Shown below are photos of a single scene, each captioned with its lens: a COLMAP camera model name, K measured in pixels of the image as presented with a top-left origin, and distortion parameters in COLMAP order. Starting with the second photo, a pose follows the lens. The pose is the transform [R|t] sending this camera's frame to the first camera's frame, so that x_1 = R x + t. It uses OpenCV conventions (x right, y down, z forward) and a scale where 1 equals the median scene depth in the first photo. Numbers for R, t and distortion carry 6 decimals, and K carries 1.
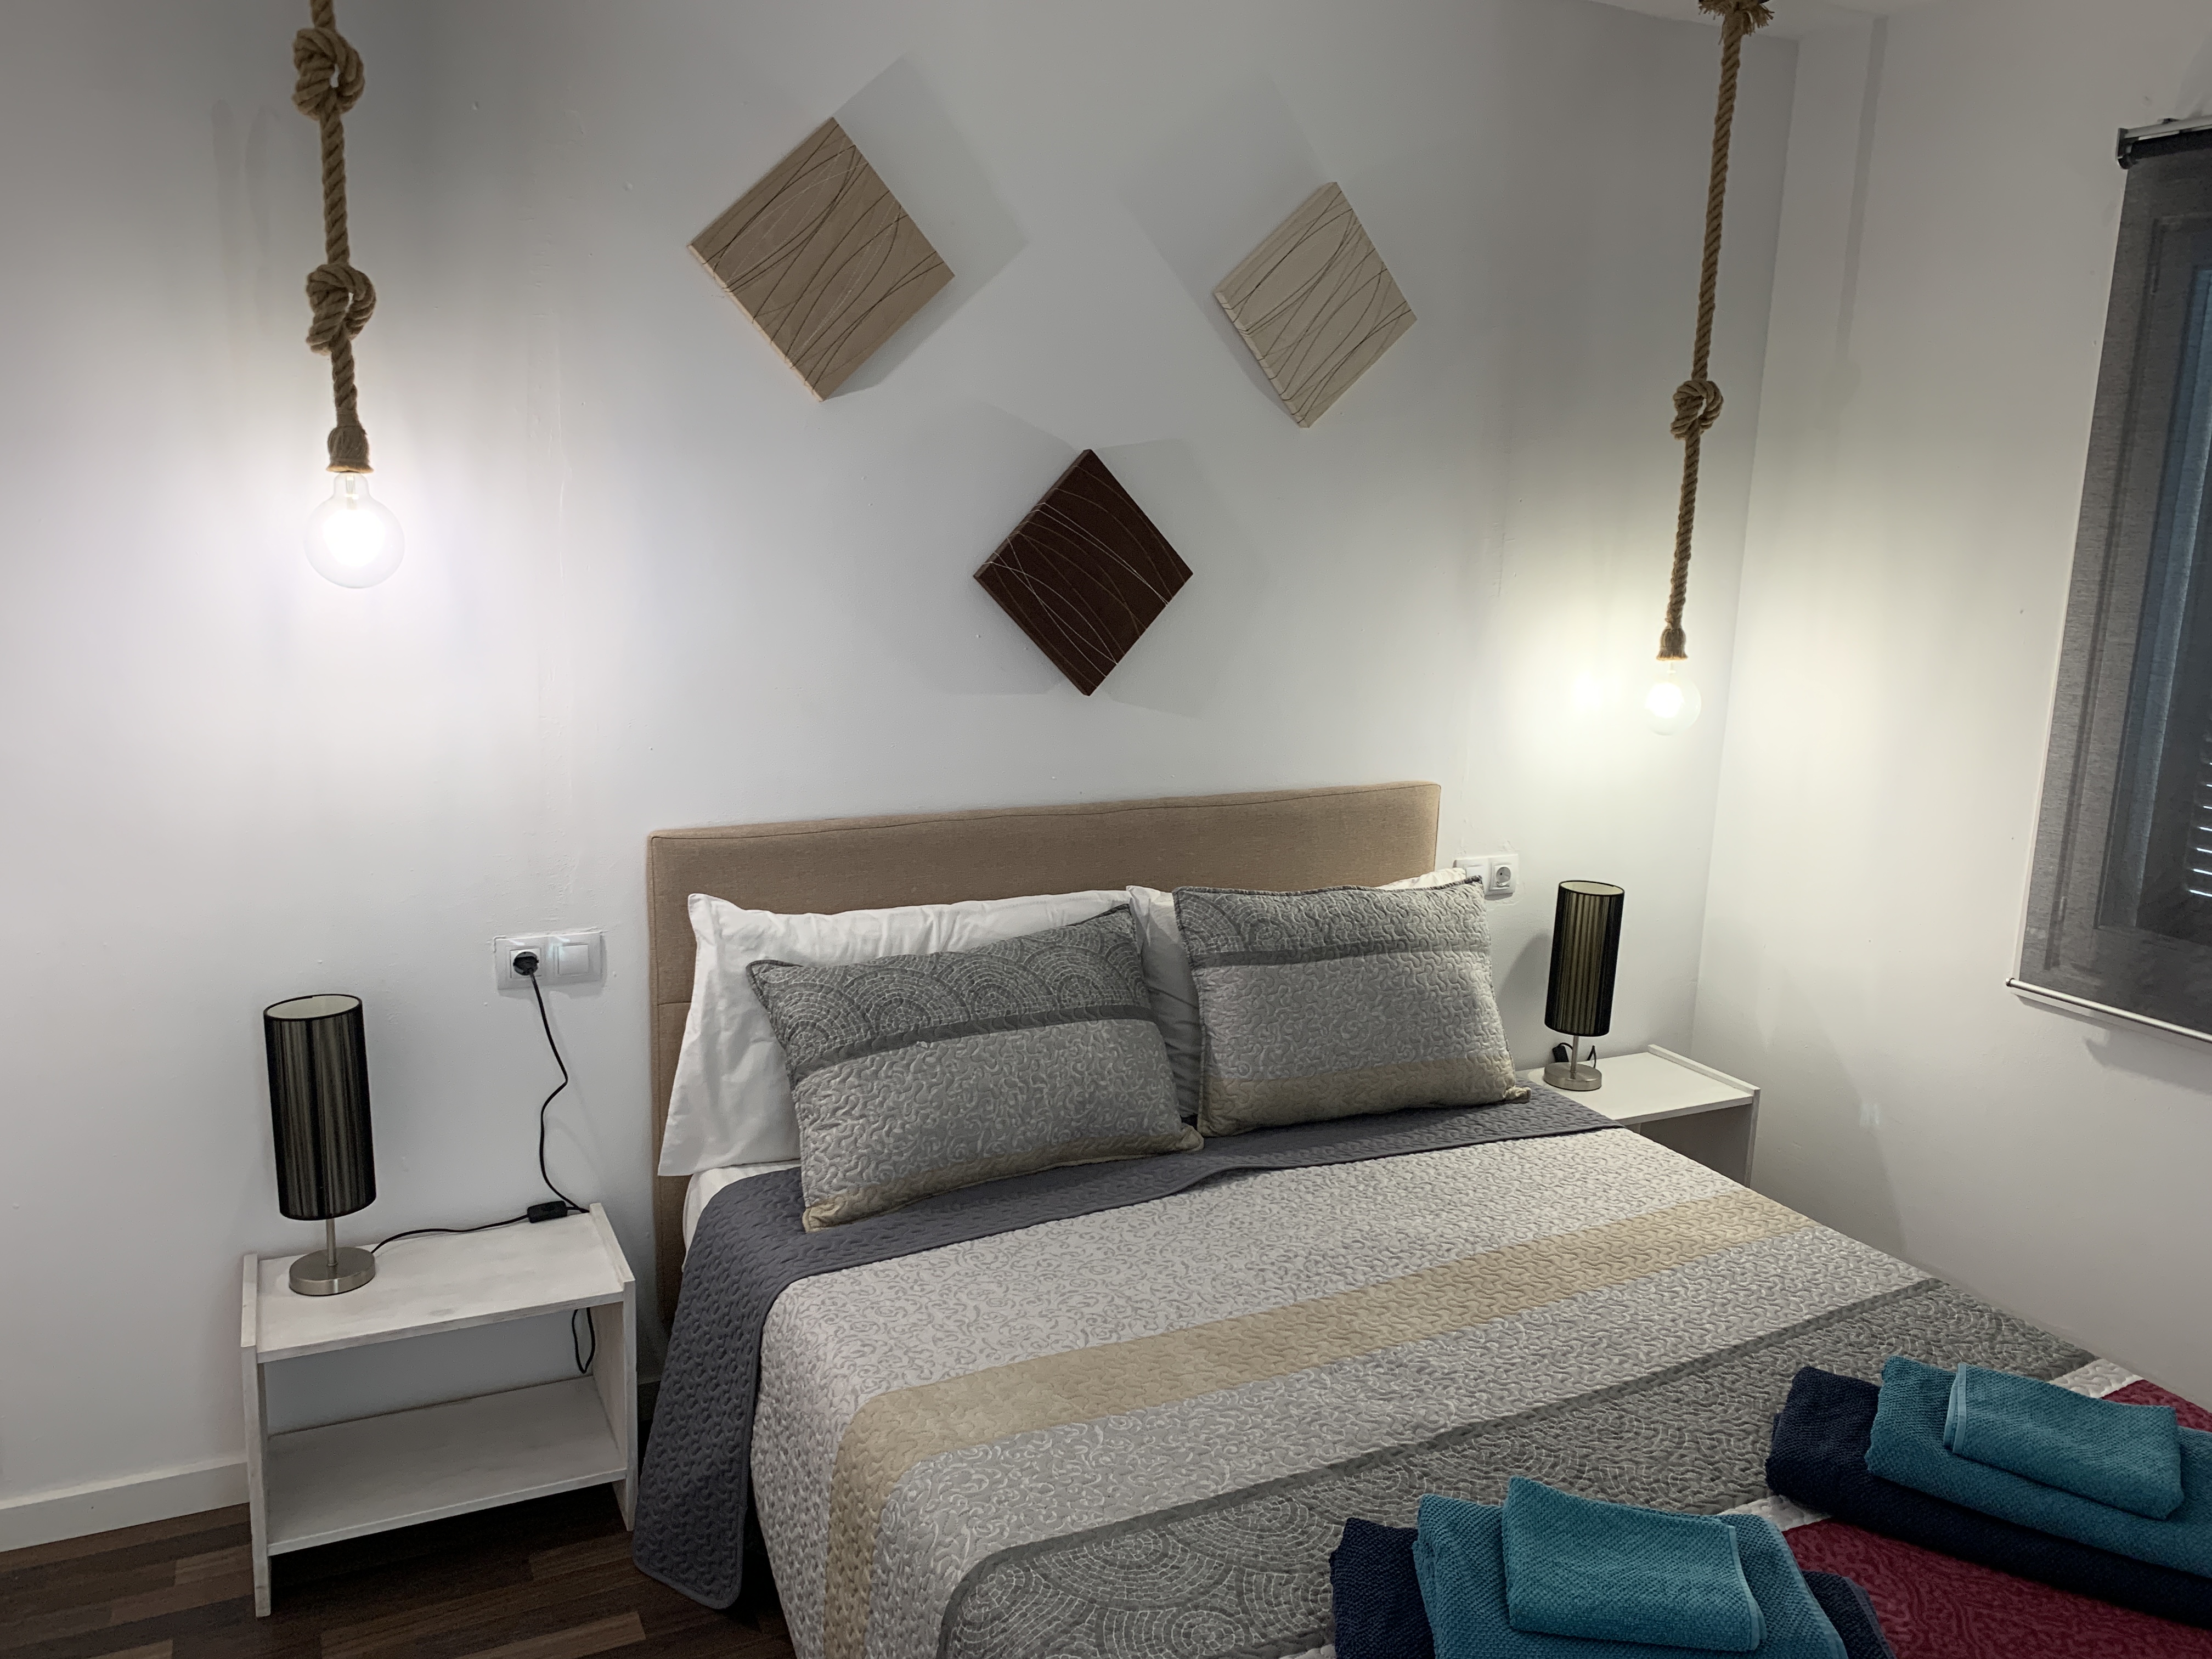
lens RADIAL K [[1704.6, 0, 1022.8], [0, 1704.6, 819.9], [0, 0, 1]] dist [0.130962, -0.173307]
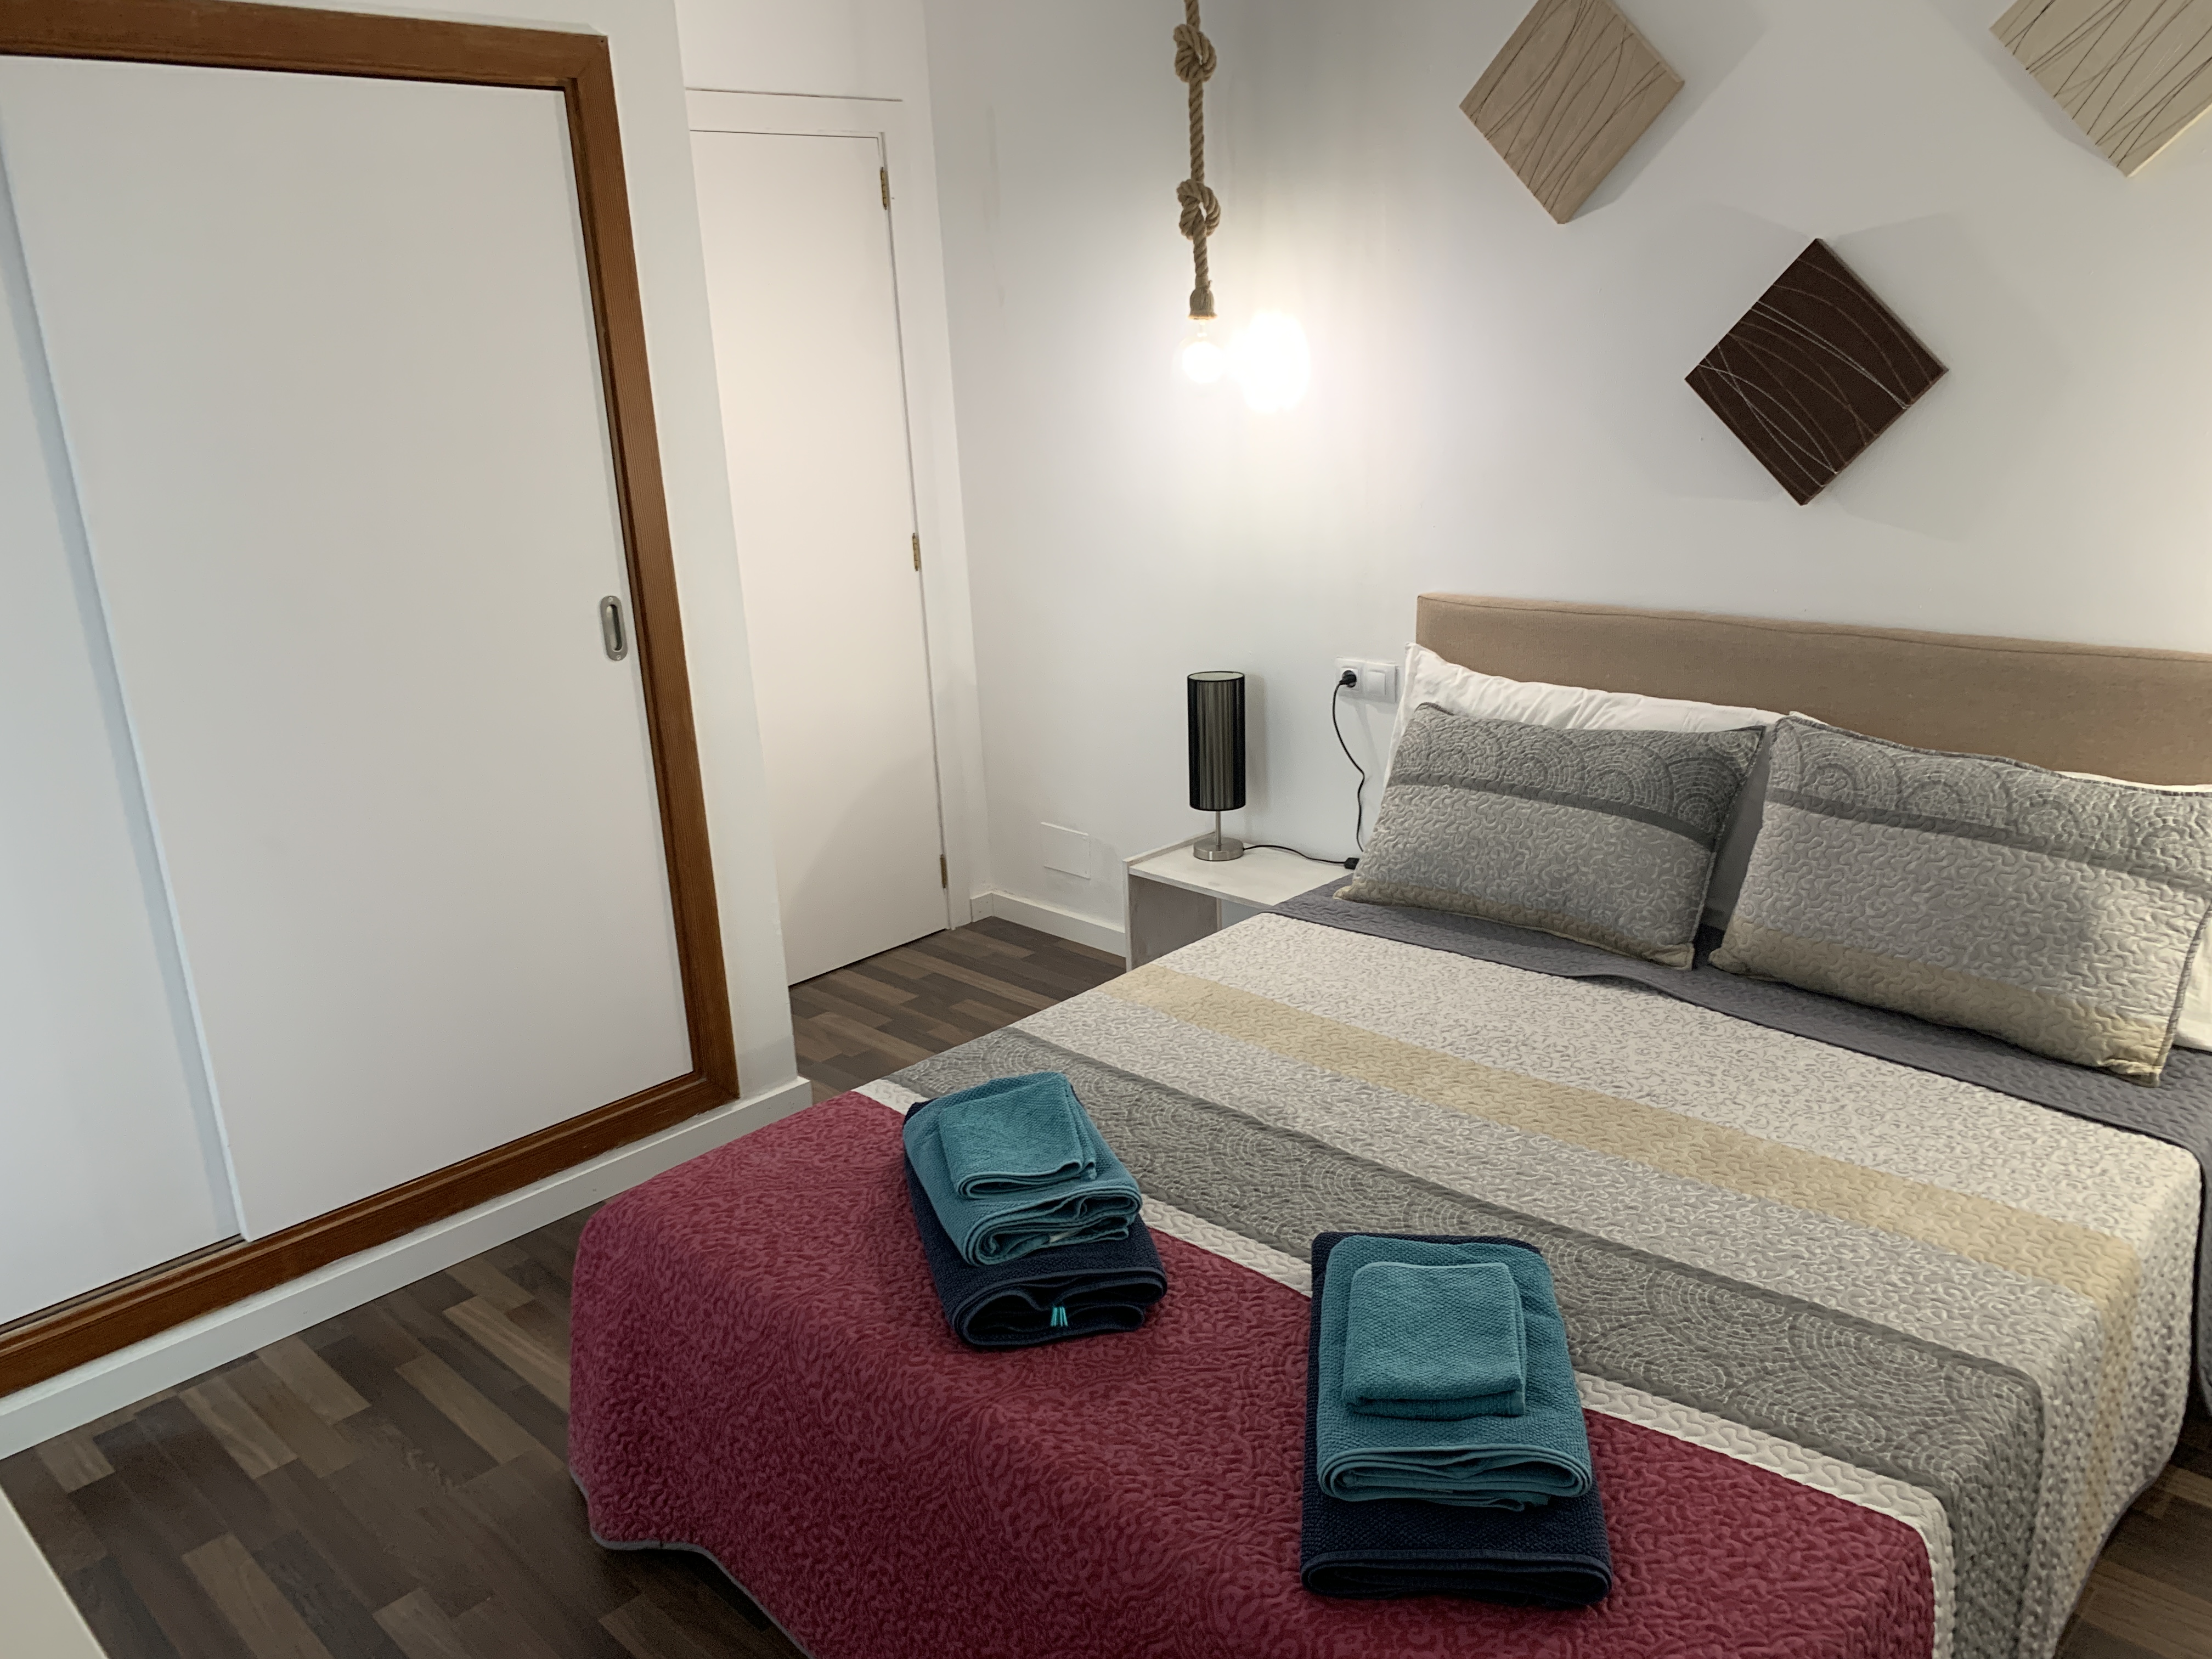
lens RADIAL K [[1635.8, 0, 1113.5], [0, 1635.8, 839.2], [0, 0, 1]] dist [0.023842, -0.027691]
pose [[0.350518, 0.236154, -0.906294, 0.834902], [-0.127782, 0.970697, 0.203514, -0.032409], [0.927798, 0.044473, 0.370424, 0.343414]]
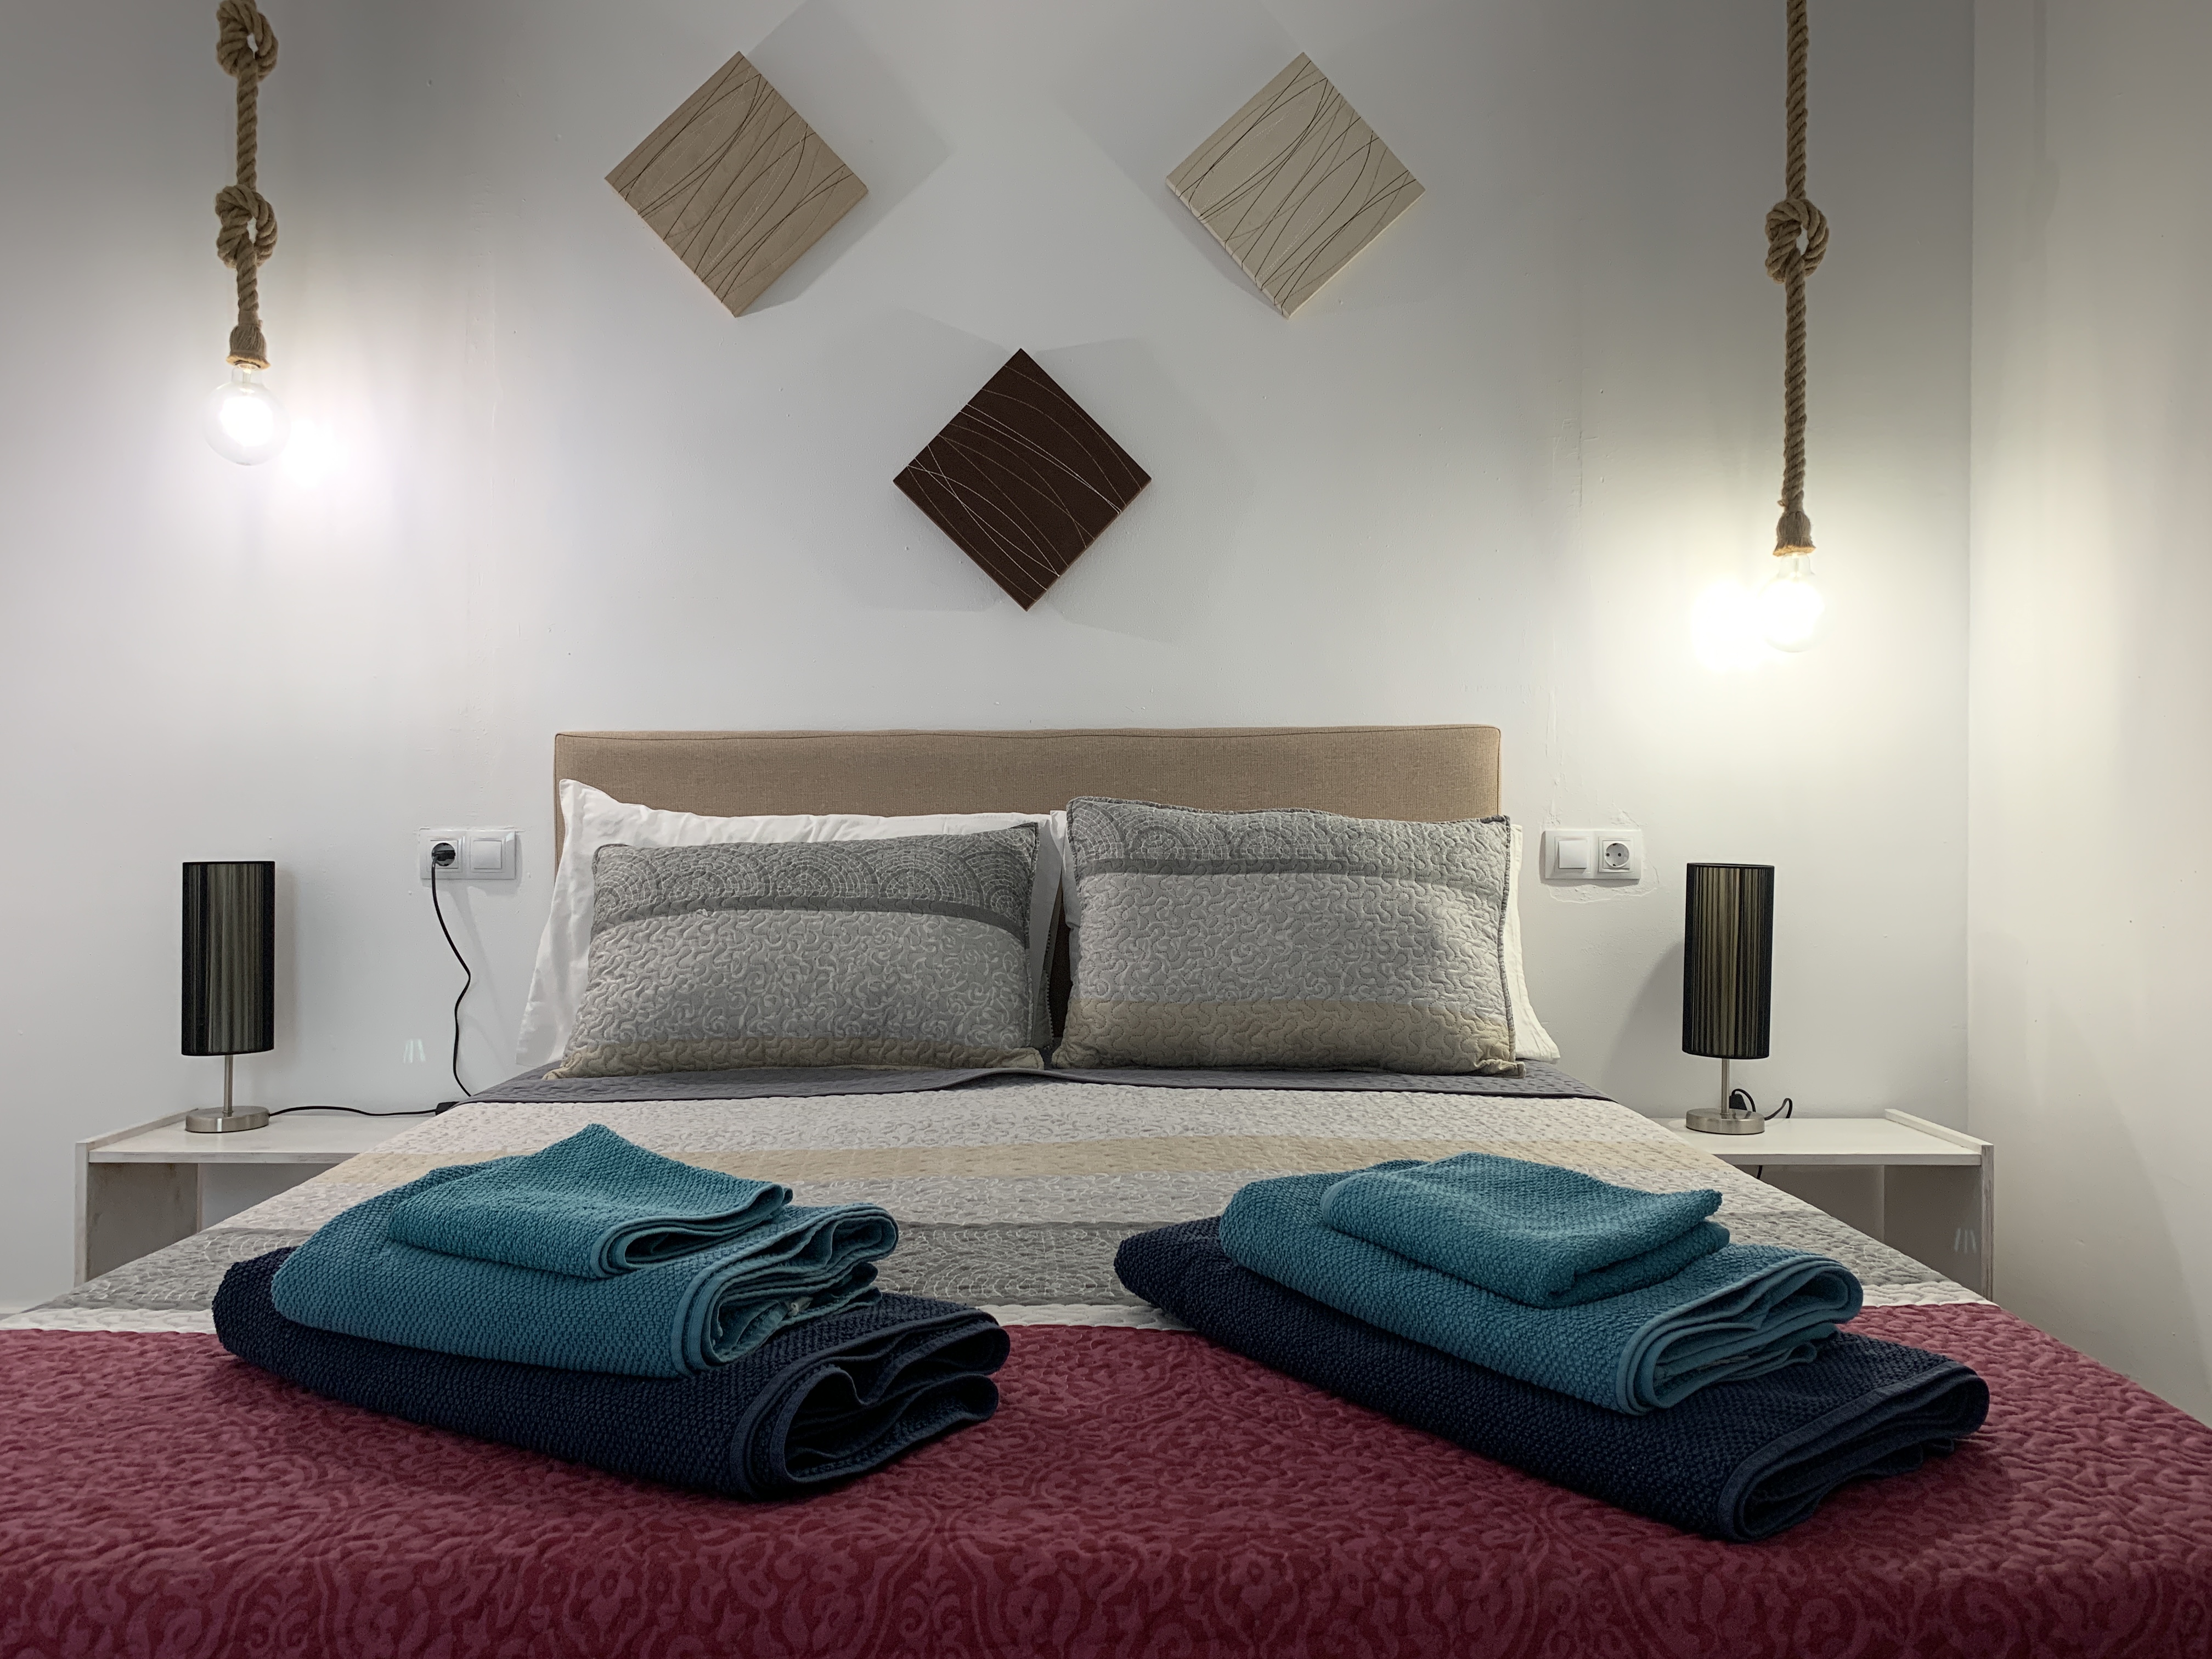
lens RADIAL K [[1672.7, 0, 1044.5], [0, 1672.7, 831.7], [0, 0, 1]] dist [0.090958, -0.124909]
pose [[0.900310, -0.019236, -0.434824, 0.475602], [-0.065815, 0.981519, -0.179693, 0.224912], [0.430245, 0.190397, 0.882405, 0.244143]]
